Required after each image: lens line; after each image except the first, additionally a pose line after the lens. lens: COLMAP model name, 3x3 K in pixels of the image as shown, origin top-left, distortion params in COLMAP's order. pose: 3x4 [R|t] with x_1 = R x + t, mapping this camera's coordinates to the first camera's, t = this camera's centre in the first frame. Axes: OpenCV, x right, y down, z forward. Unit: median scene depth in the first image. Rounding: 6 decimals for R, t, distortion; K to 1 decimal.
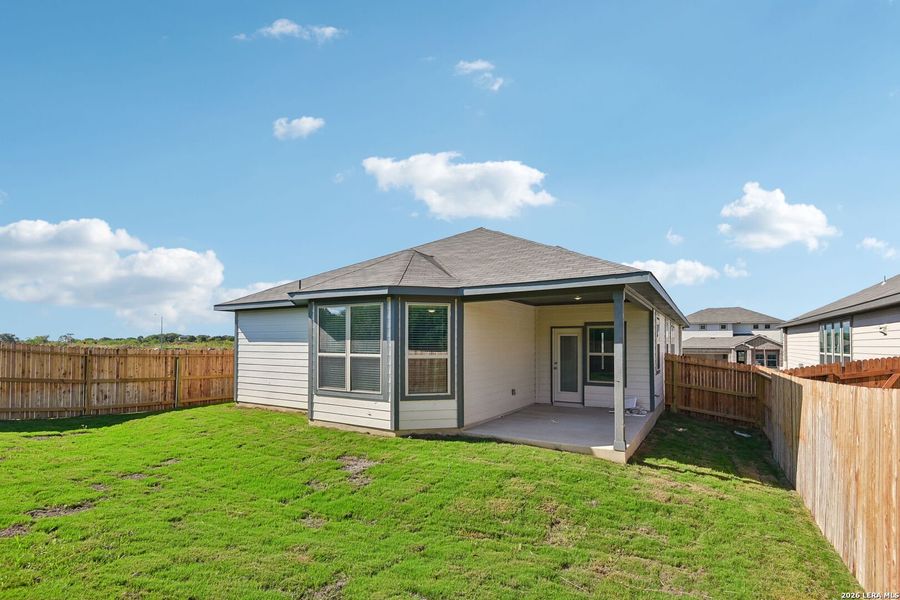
lens RADIAL K [[414.4, 0, 447.5], [0, 414.4, 298.9], [0, 0, 1]] dist [-0.010160, -0.001011]
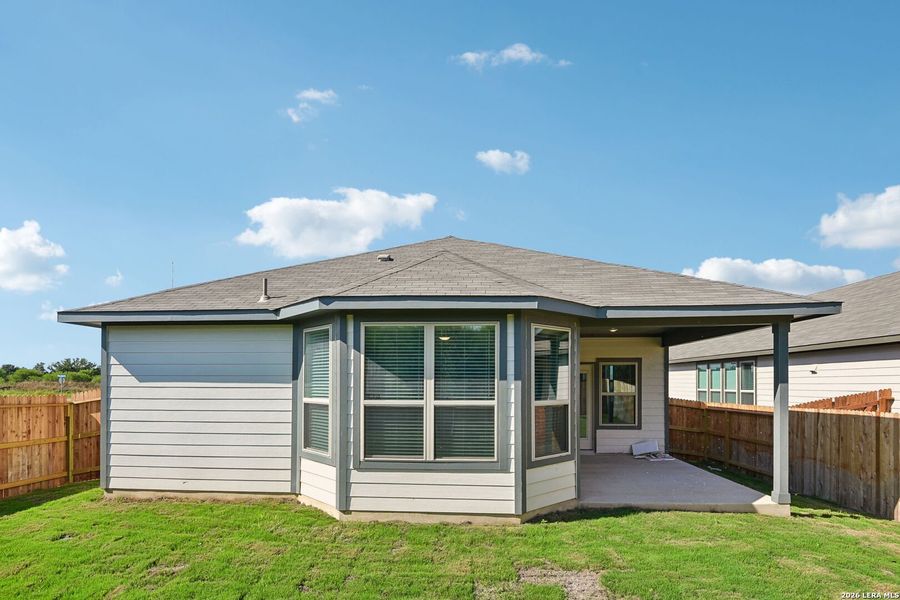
lens RADIAL K [[458.3, 0, 450.0], [0, 458.3, 334.8], [0, 0, 1]] dist [-0.024475, -0.001063]
pose [[0.894265, 0.041760, 0.445585, -0.527350], [-0.044913, 0.998985, -0.003487, 0.033425], [-0.445278, -0.016894, 0.895233, 0.366205]]
